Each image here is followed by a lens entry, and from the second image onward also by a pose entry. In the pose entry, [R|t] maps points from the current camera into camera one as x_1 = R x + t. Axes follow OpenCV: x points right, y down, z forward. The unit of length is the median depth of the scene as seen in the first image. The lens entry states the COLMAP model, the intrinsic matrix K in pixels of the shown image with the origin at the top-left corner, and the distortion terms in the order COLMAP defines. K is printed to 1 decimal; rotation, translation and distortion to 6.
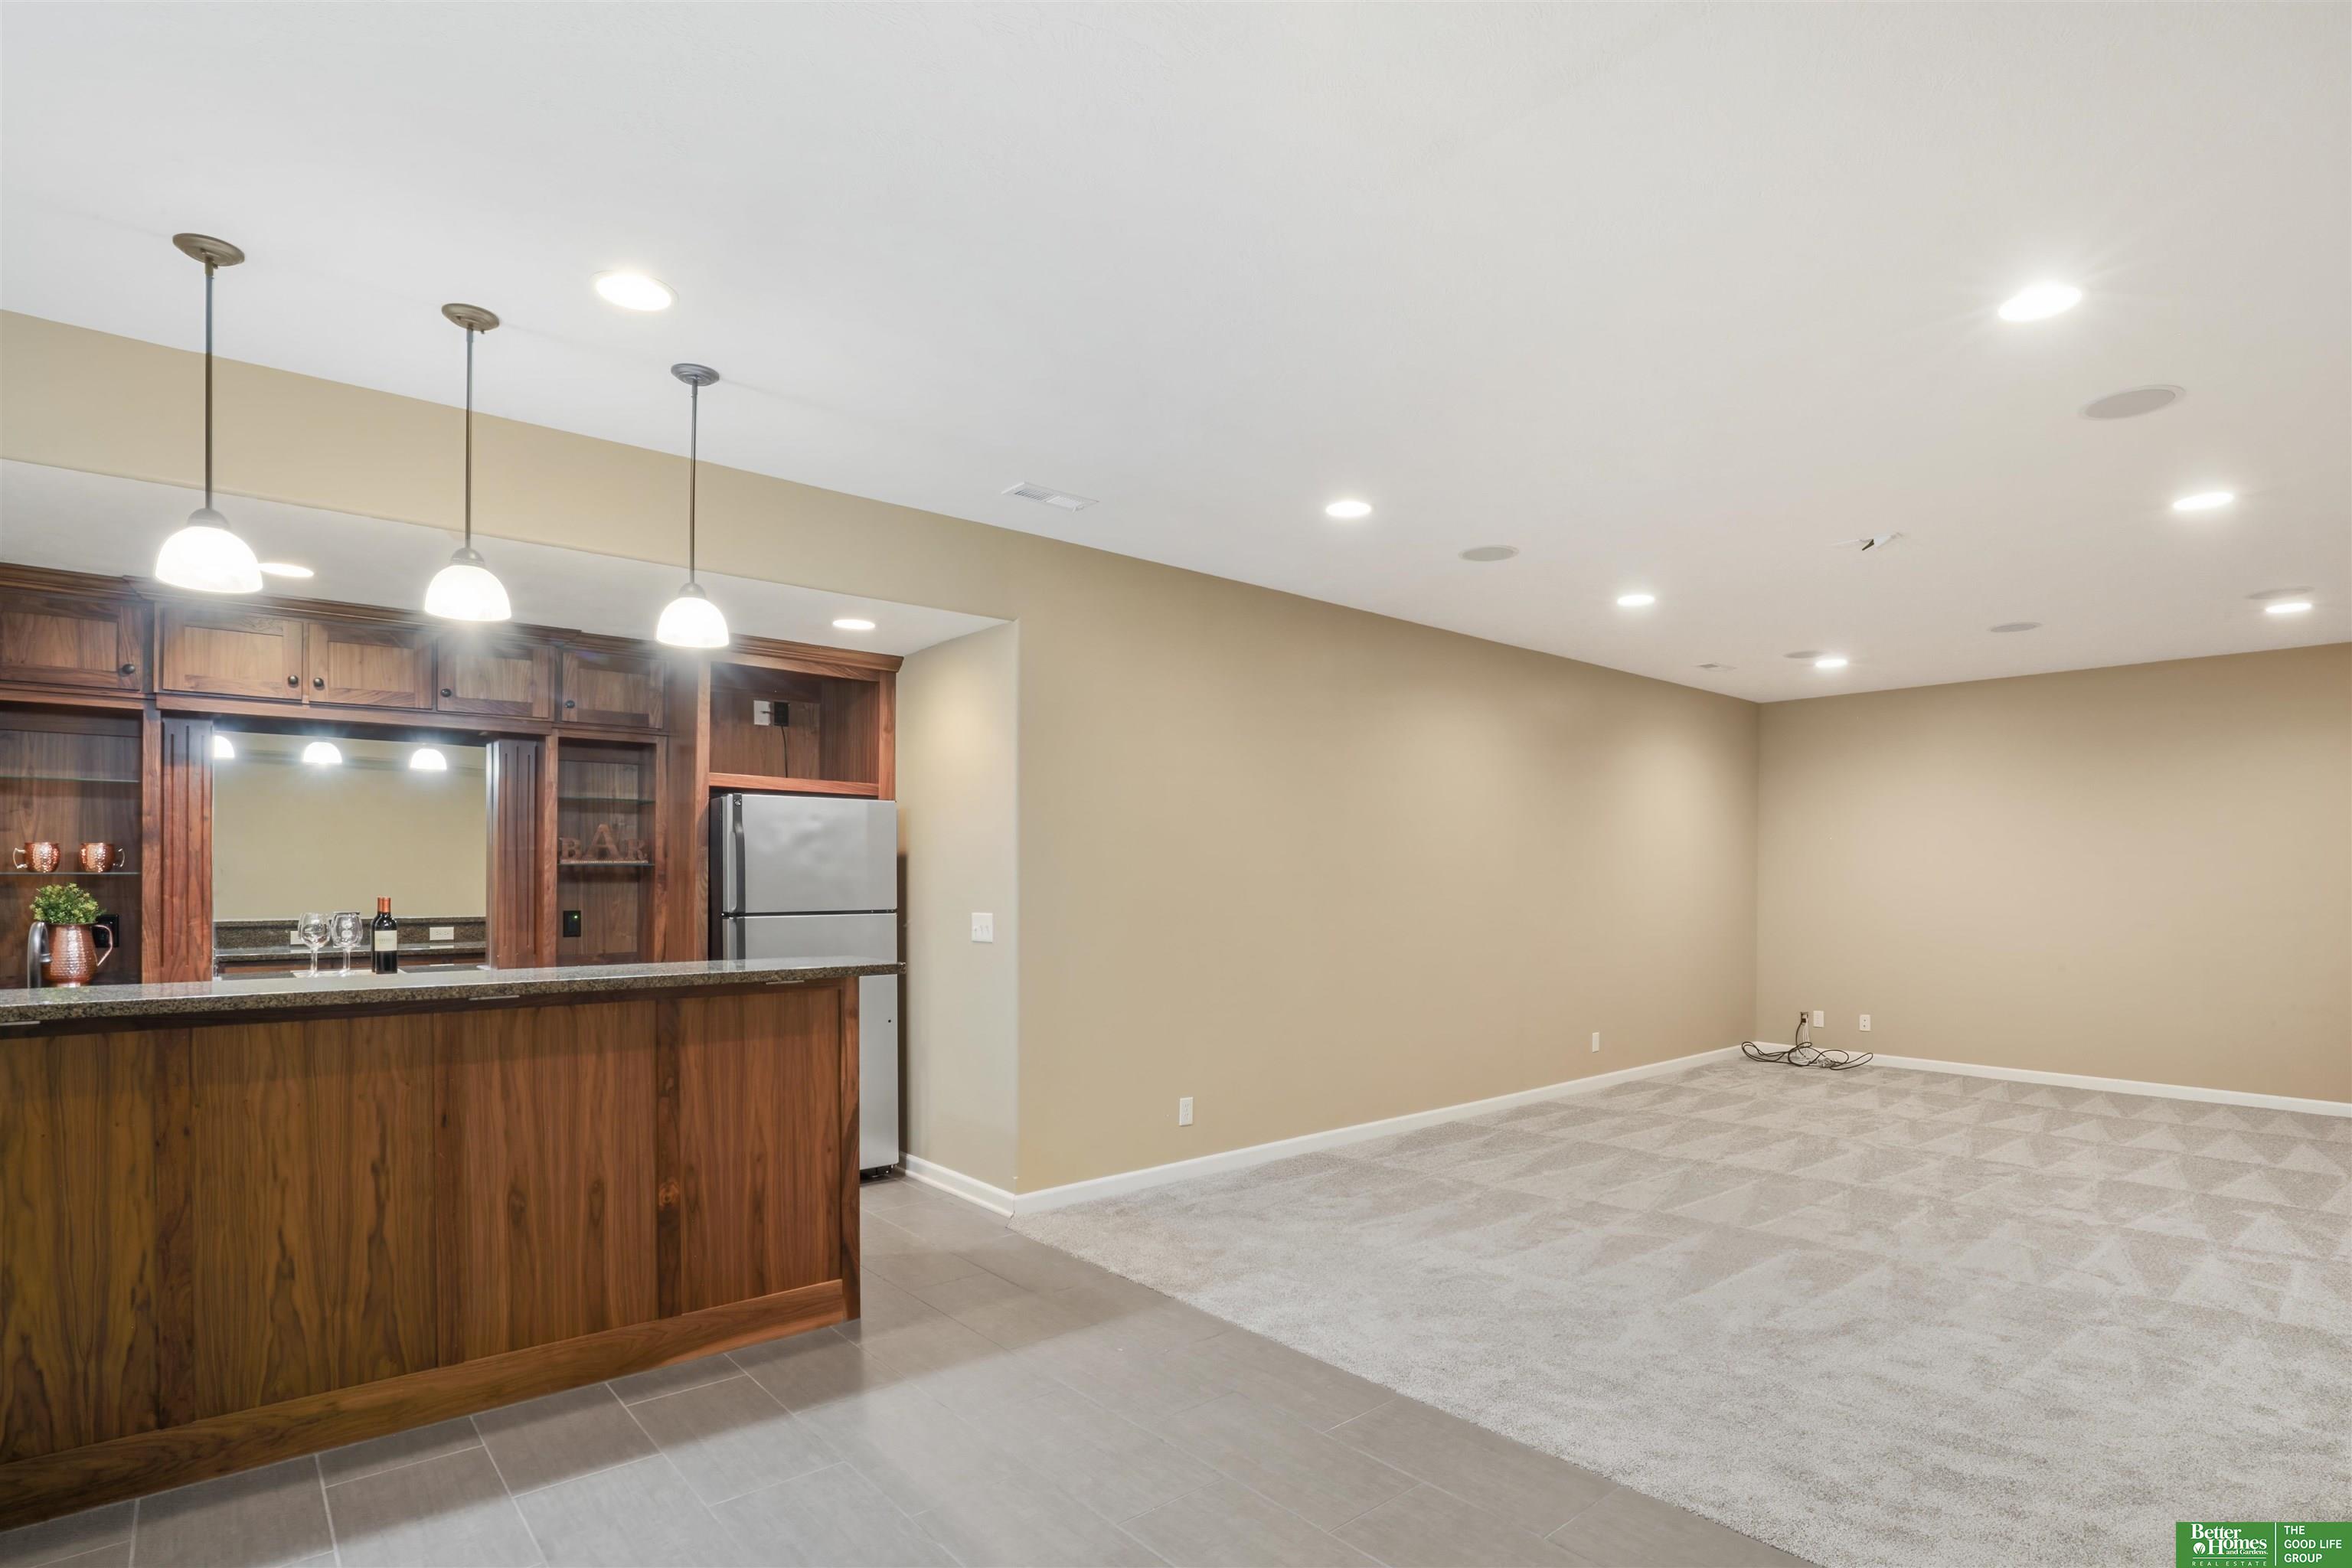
lens RADIAL K [[1230.3, 0, 1174.6], [0, 1230.3, 806.4], [0, 0, 1]] dist [-0.002001, -0.000371]
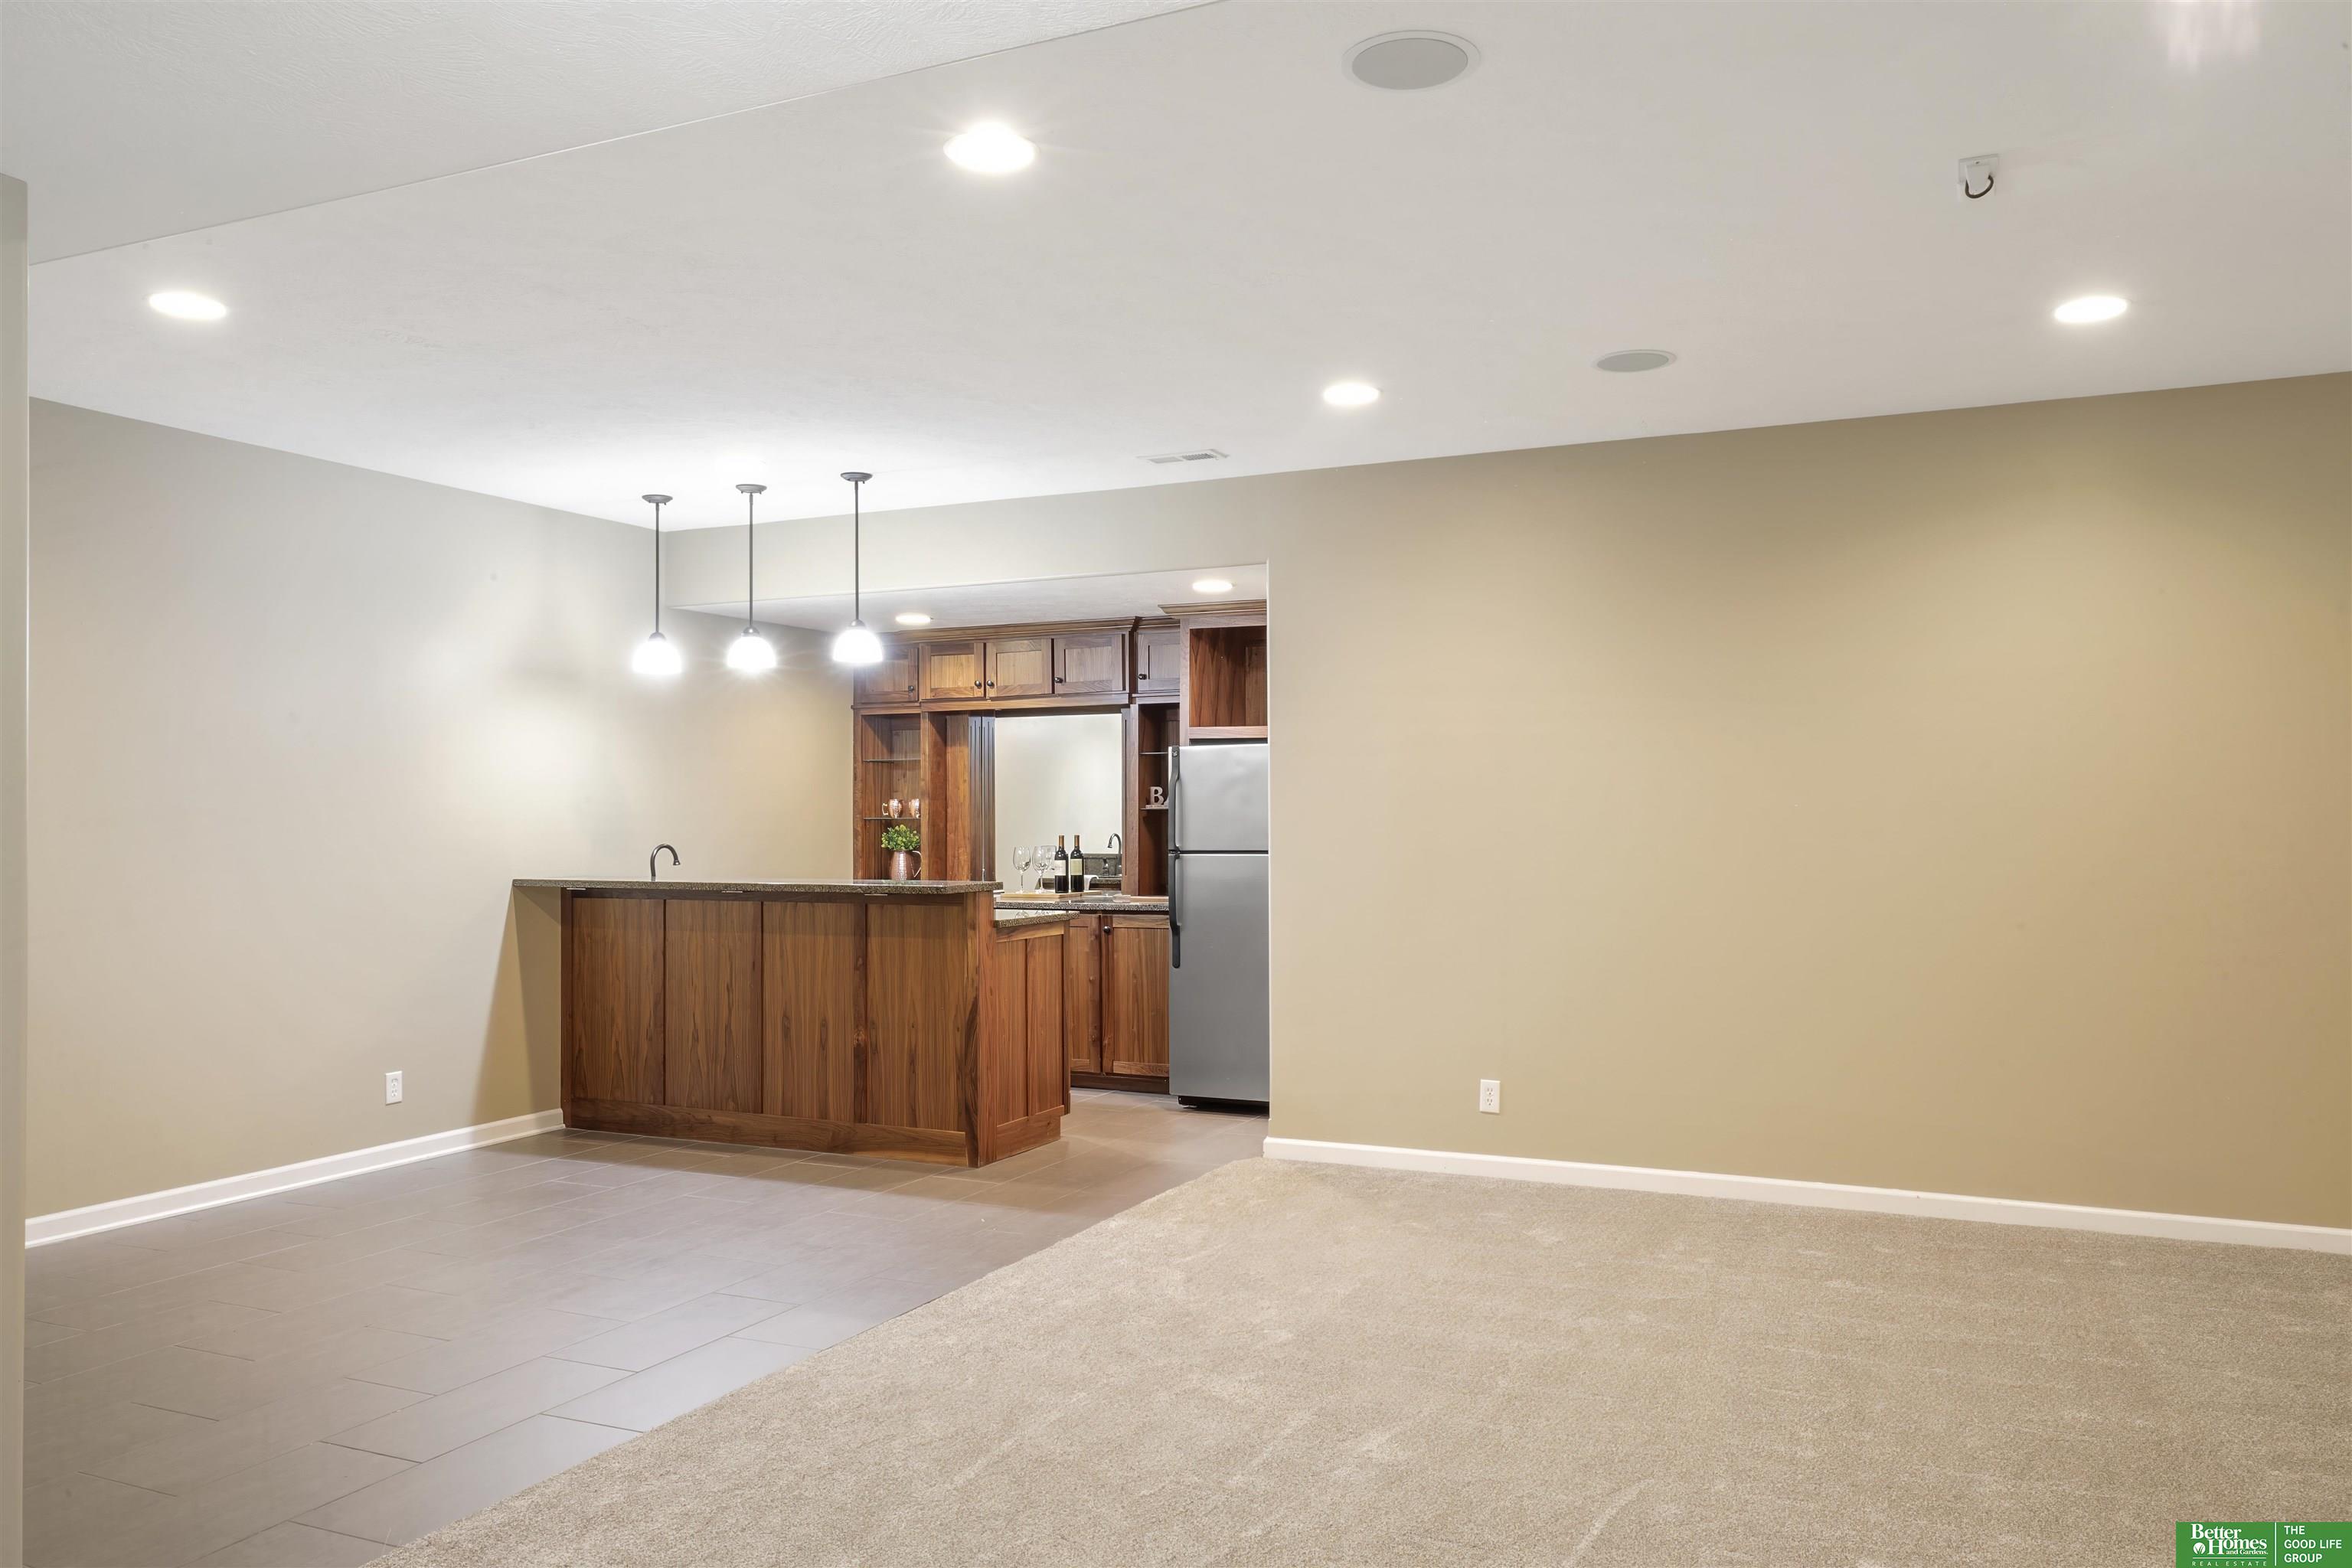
lens RADIAL K [[1659.0, 0, 1176.0], [0, 1659.0, 784.0], [0, 0, 1]] dist [0.075836, 0.000266]
pose [[0.401441, -0.026161, -0.915511, 1.516909], [0.051719, 0.998645, -0.005858, 0.049251], [0.914423, -0.044997, 0.402250, 0.564610]]
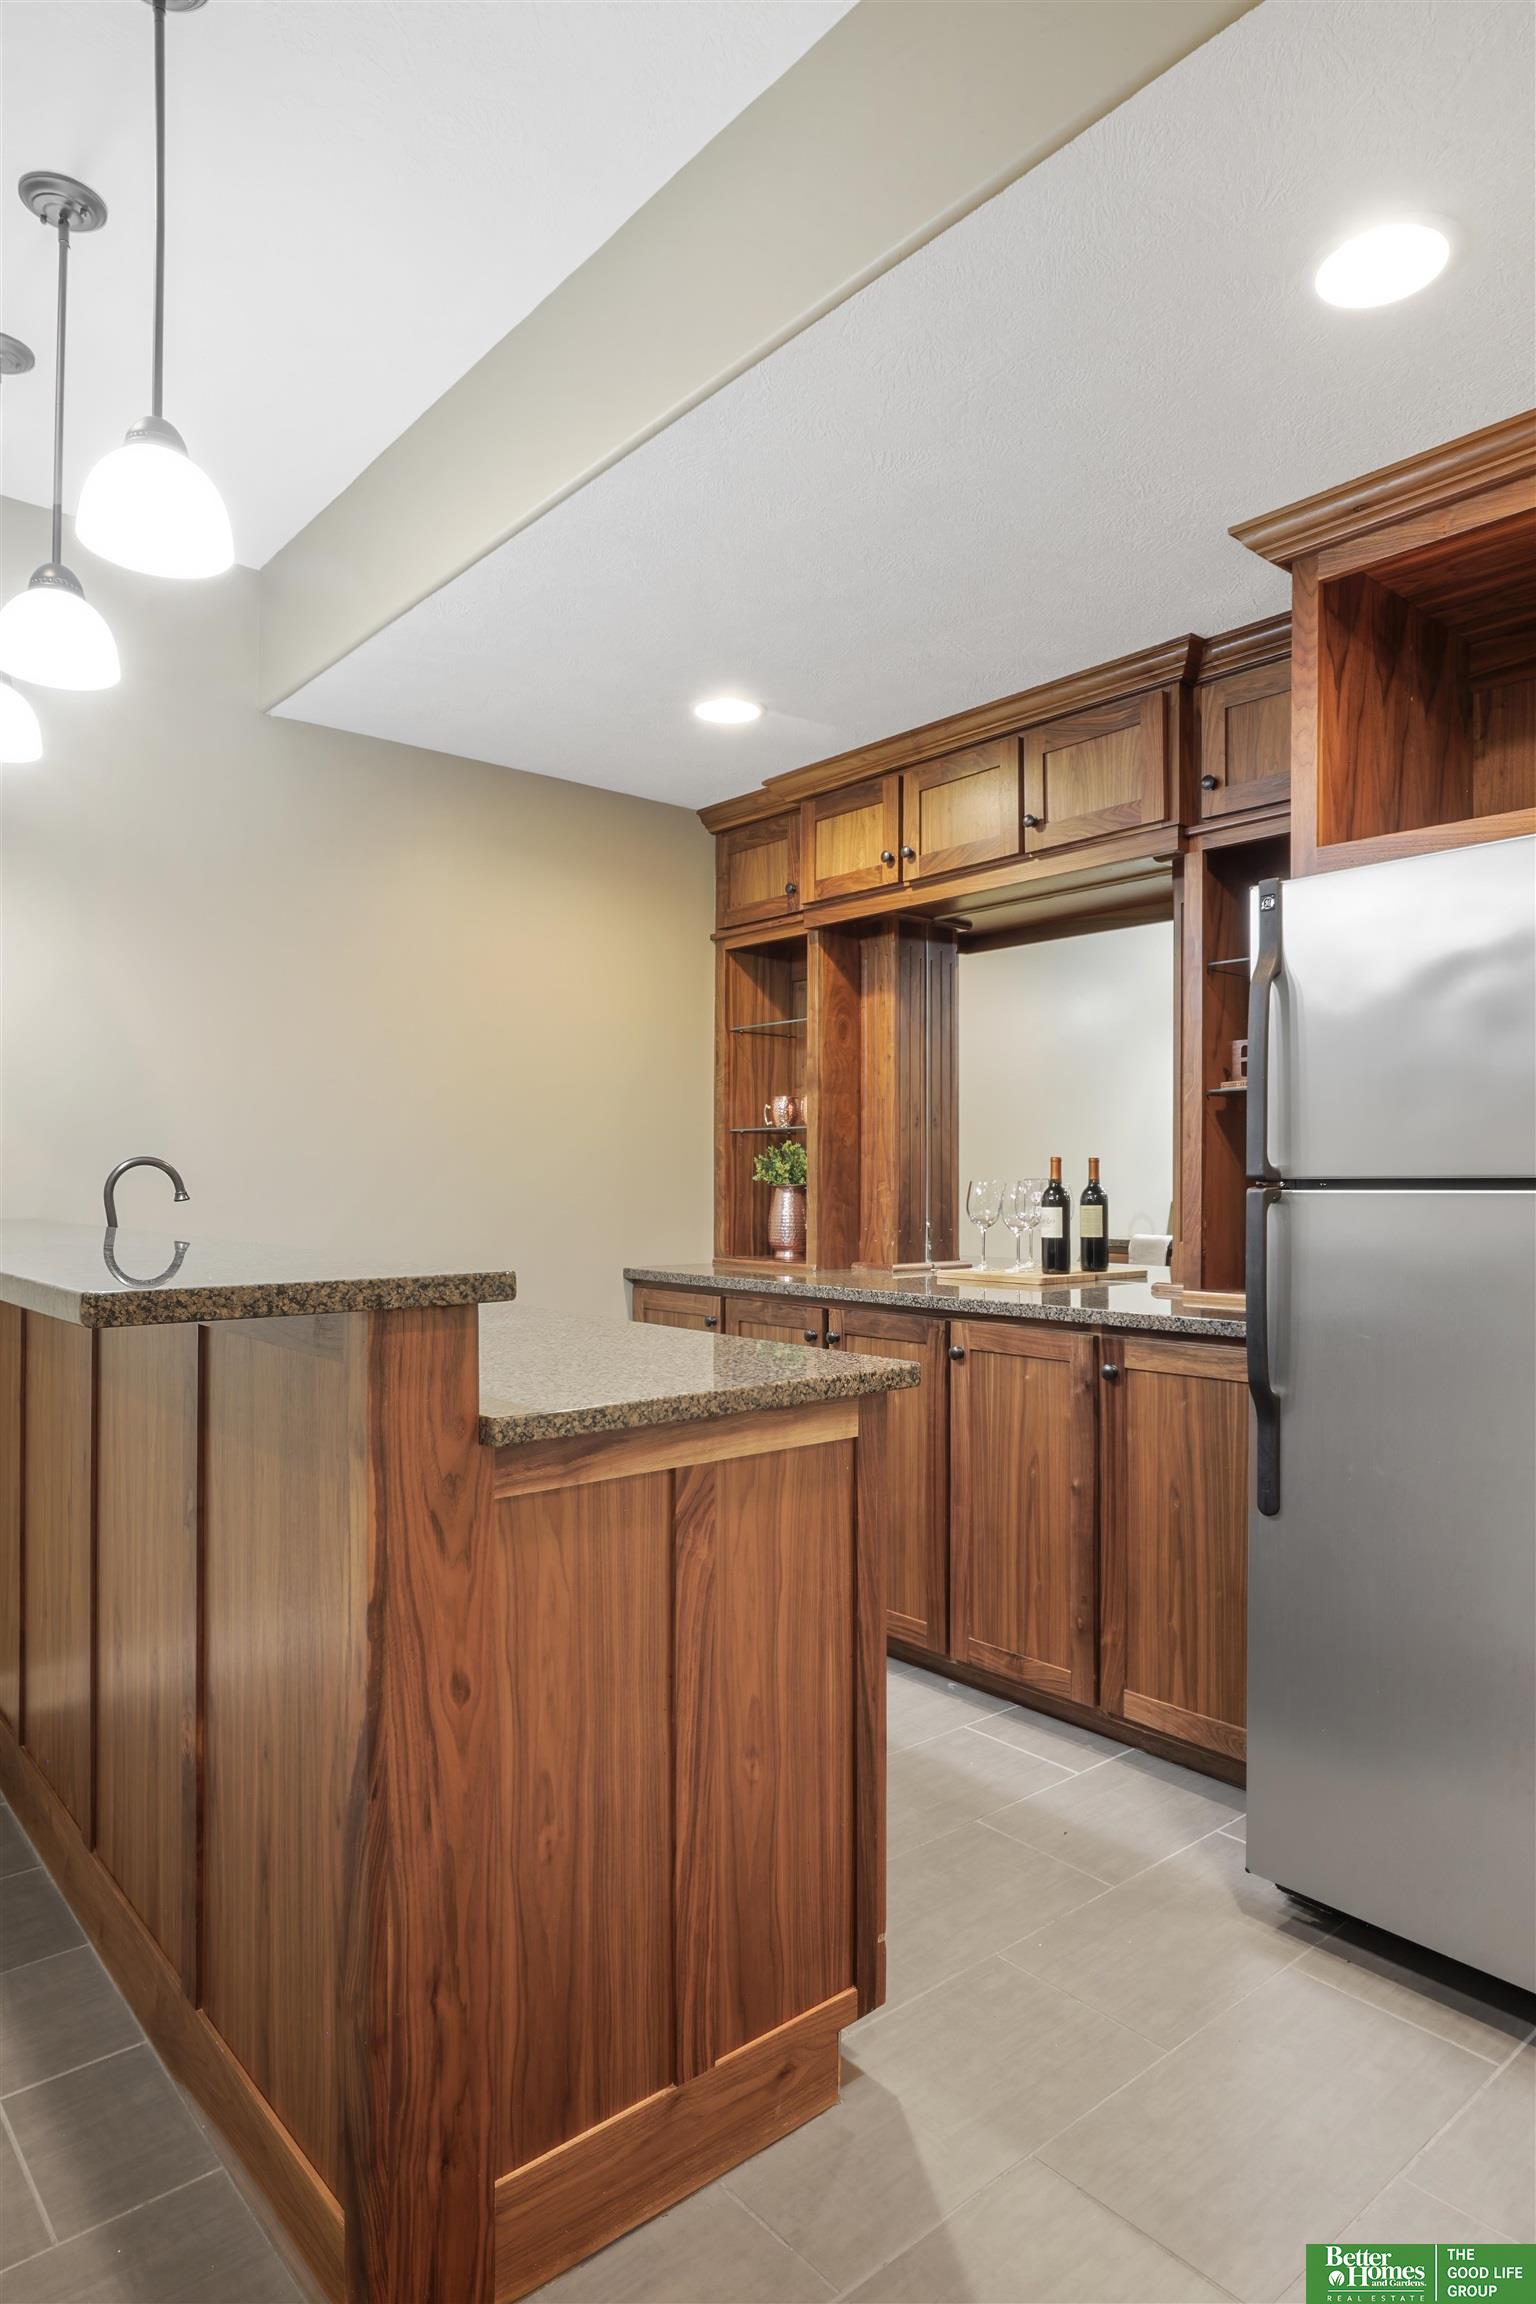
lens RADIAL K [[1330.6, 0, 832.1], [0, 1330.6, 1170.8], [0, 0, 1]] dist [-0.007569, 0.000089]
pose [[0.037264, -0.012499, -0.999227, 0.087397], [0.046703, 0.998851, -0.010752, 0.118797], [0.998214, -0.046266, 0.037805, 1.229447]]
